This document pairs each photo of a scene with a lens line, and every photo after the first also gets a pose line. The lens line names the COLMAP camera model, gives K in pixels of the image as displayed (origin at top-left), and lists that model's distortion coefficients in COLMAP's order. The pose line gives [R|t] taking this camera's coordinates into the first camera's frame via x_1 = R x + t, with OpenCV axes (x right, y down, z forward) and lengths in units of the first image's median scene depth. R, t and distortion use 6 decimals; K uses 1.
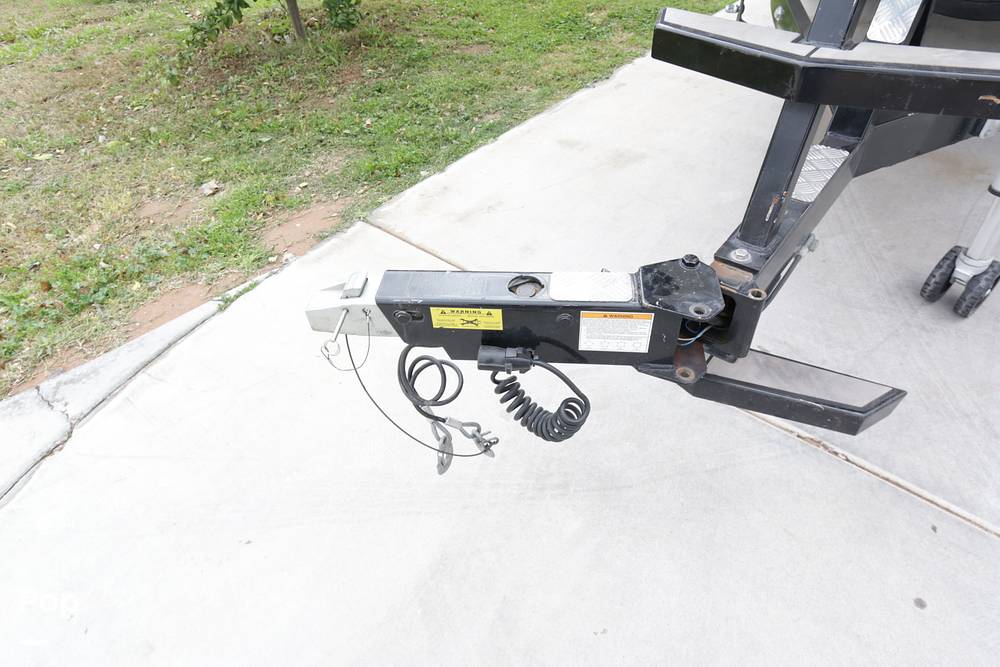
lens RADIAL K [[559.5, 0, 510.5], [0, 559.5, 334.7], [0, 0, 1]] dist [-0.012888, 0.000675]
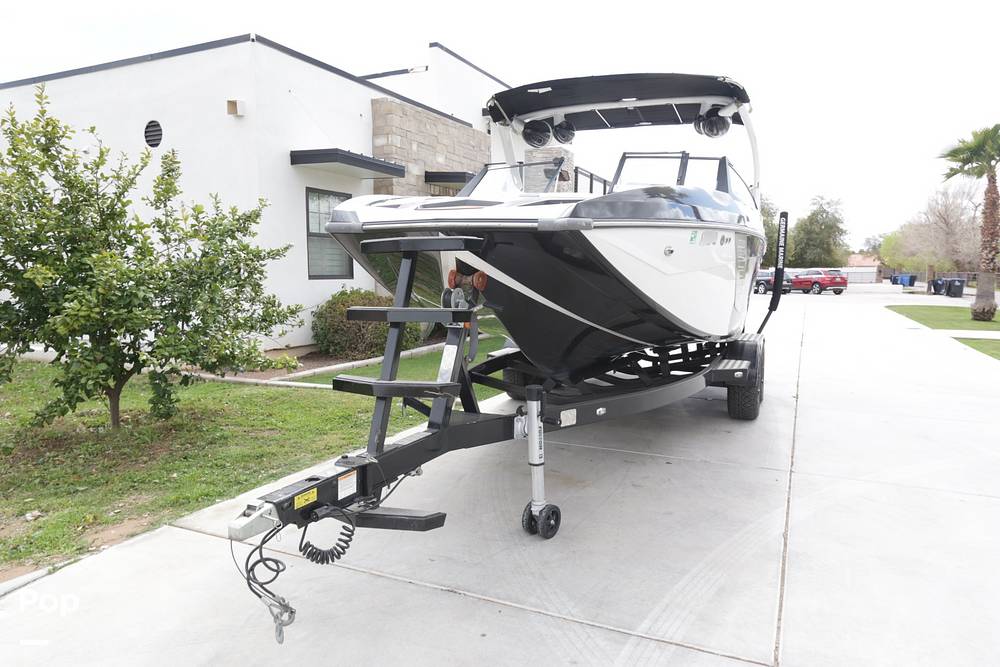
lens RADIAL K [[662.9, 0, 500.9], [0, 662.9, 328.6], [0, 0, 1]] dist [-0.008935, 0.009417]
pose [[0.963223, 0.045279, 0.264860, 0.059968], [0.135784, 0.768562, -0.625200, 0.477234], [-0.231869, 0.638171, 0.734148, -0.592836]]
